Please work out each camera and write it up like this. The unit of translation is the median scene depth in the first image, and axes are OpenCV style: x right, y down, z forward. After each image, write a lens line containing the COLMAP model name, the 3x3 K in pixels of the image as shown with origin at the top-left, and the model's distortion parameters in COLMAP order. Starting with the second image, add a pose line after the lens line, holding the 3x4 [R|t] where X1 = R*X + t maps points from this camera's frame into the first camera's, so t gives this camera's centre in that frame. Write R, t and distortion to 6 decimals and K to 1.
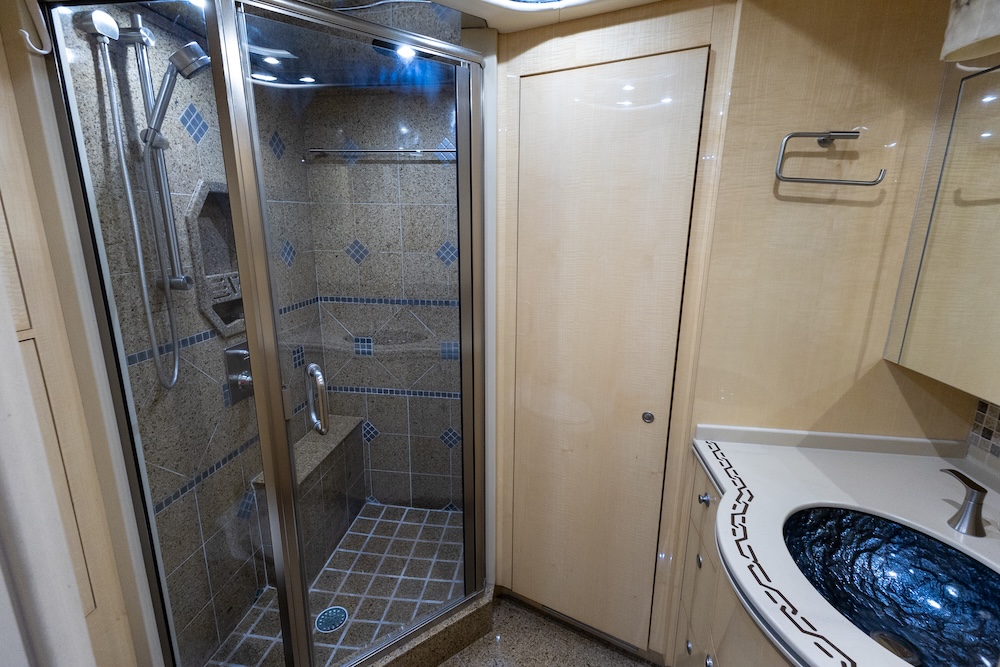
lens RADIAL K [[455.7, 0, 497.0], [0, 455.7, 332.8], [0, 0, 1]] dist [0.028845, -0.008757]
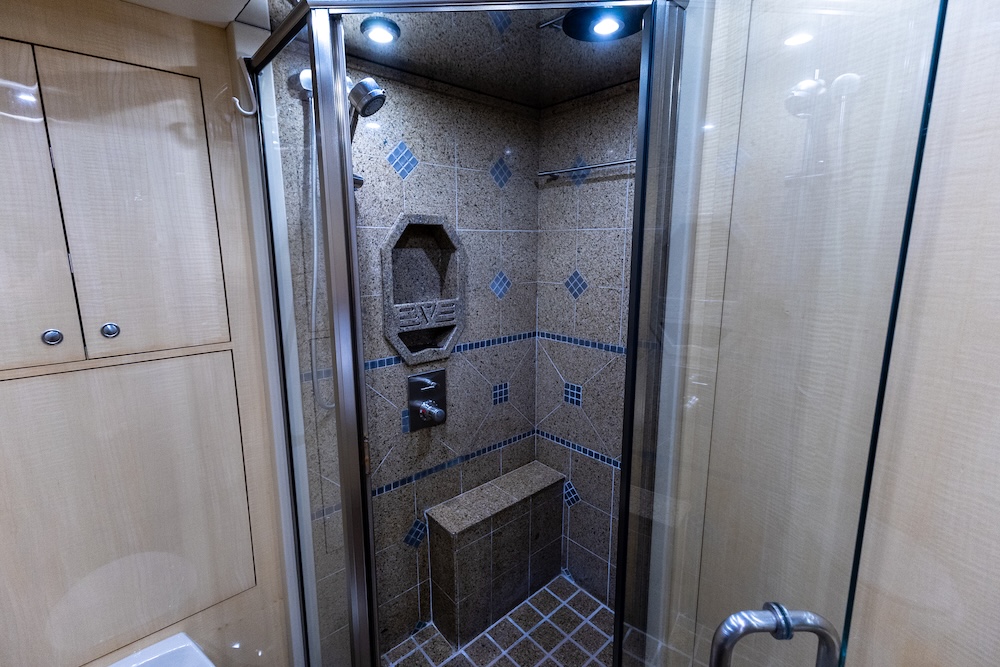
lens RADIAL K [[455.7, 0, 497.0], [0, 455.7, 332.8], [0, 0, 1]] dist [0.028845, -0.008757]
pose [[0.754860, 0.113862, -0.645927, 0.166131], [-0.148270, 0.988946, 0.001054, -0.075906], [0.638907, 0.094976, 0.763398, 0.291688]]
